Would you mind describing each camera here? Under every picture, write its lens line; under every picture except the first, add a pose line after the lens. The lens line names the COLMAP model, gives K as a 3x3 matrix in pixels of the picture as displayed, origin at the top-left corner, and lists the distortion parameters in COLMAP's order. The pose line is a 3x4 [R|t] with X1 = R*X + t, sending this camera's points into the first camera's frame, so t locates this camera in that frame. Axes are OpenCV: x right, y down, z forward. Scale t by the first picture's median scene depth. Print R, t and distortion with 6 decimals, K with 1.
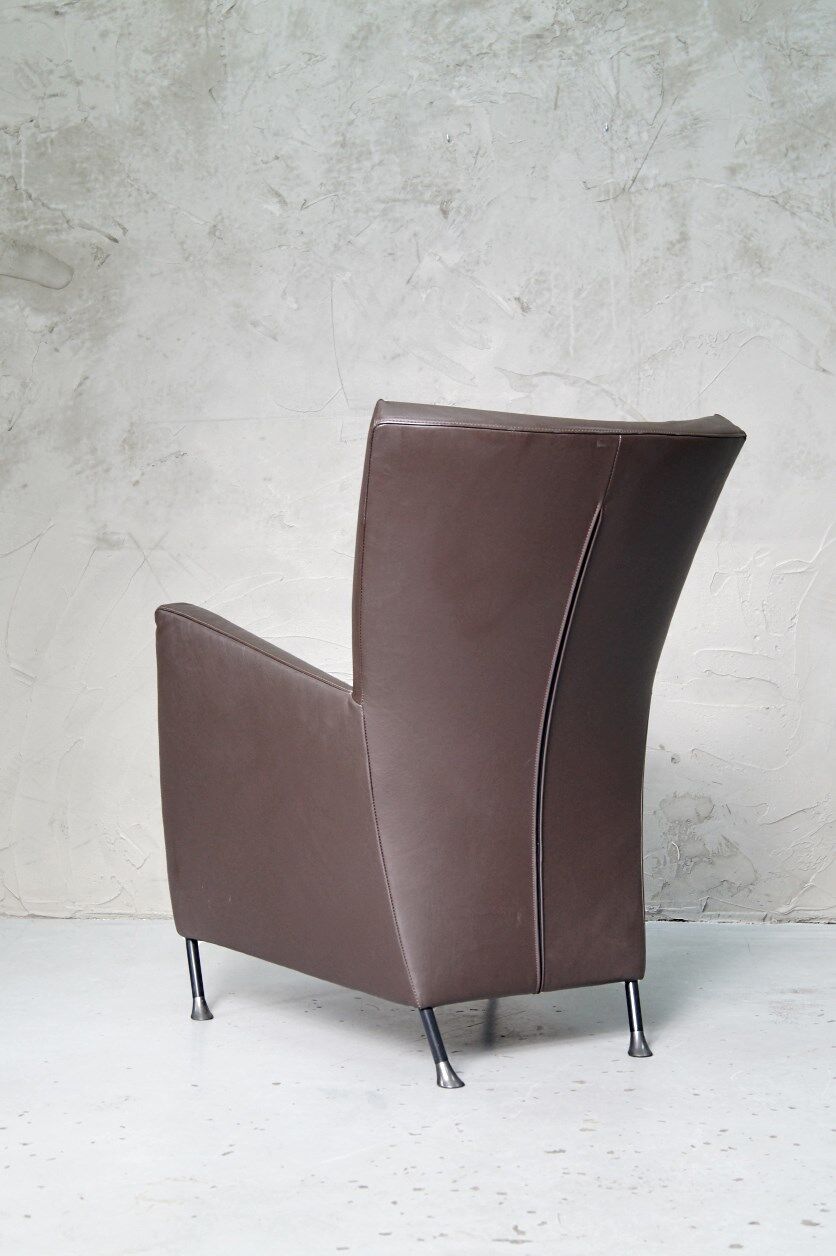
lens RADIAL K [[1869.2, 0, 419.5], [0, 1869.2, 632.0], [0, 0, 1]] dist [-0.016630, -0.030302]
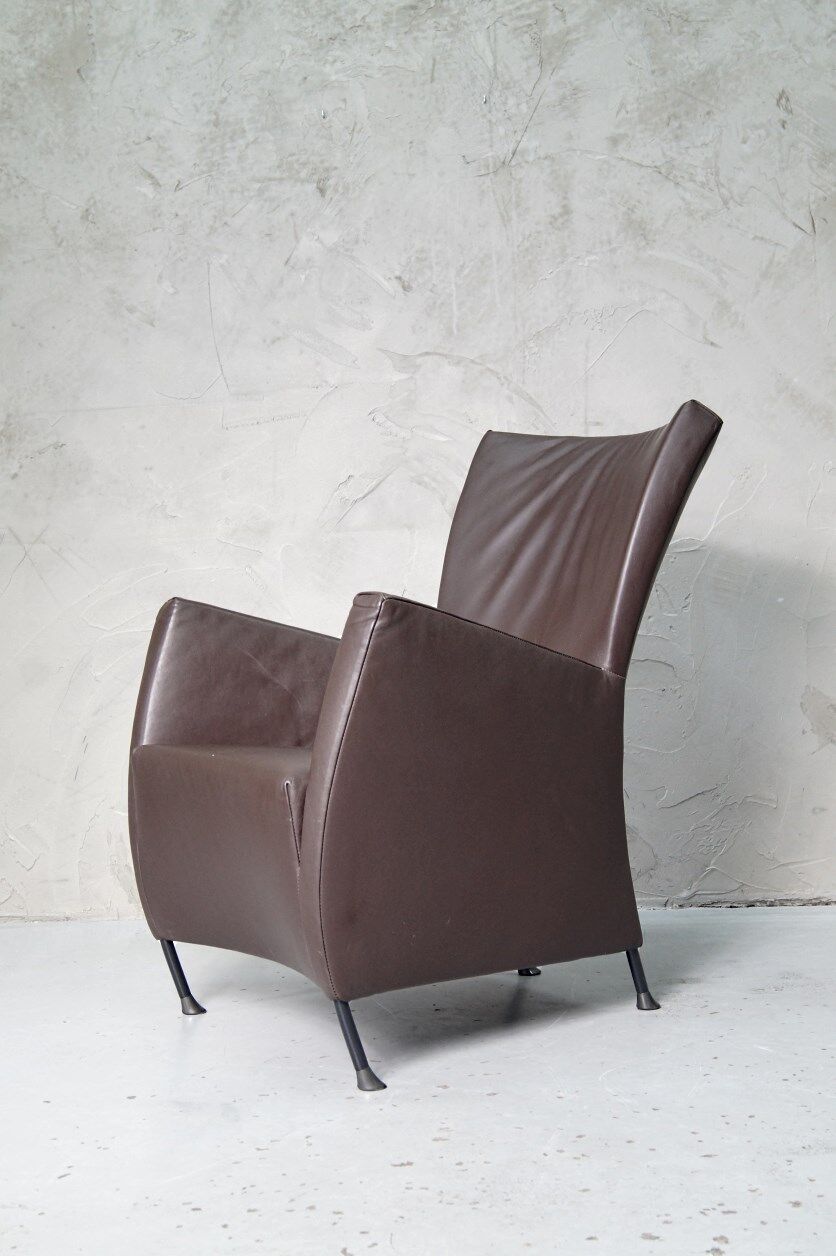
lens RADIAL K [[1869.2, 0, 419.5], [0, 1869.2, 632.0], [0, 0, 1]] dist [-0.016630, -0.030302]
pose [[0.999518, -0.026333, 0.016417, 0.042694], [0.026116, 0.999570, 0.013301, -0.005940], [-0.016760, -0.012866, 0.999777, 0.021136]]
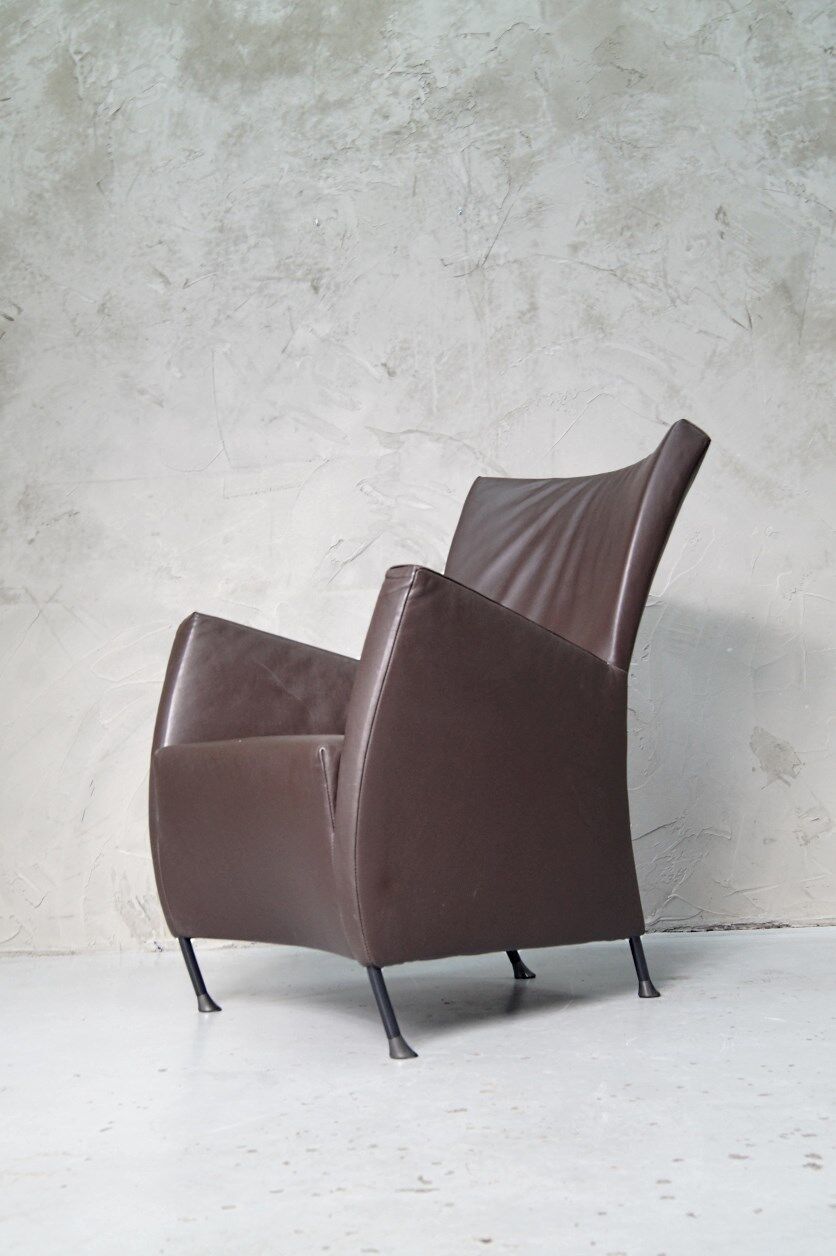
lens RADIAL K [[1543.3, 0, 426.6], [0, 1543.3, 633.7], [0, 0, 1]] dist [-0.035713, -0.021574]
pose [[0.996355, -0.022769, 0.082206, -0.000418], [0.030646, 0.994921, -0.095877, 0.065632], [-0.079606, 0.098047, 0.991993, 0.119684]]
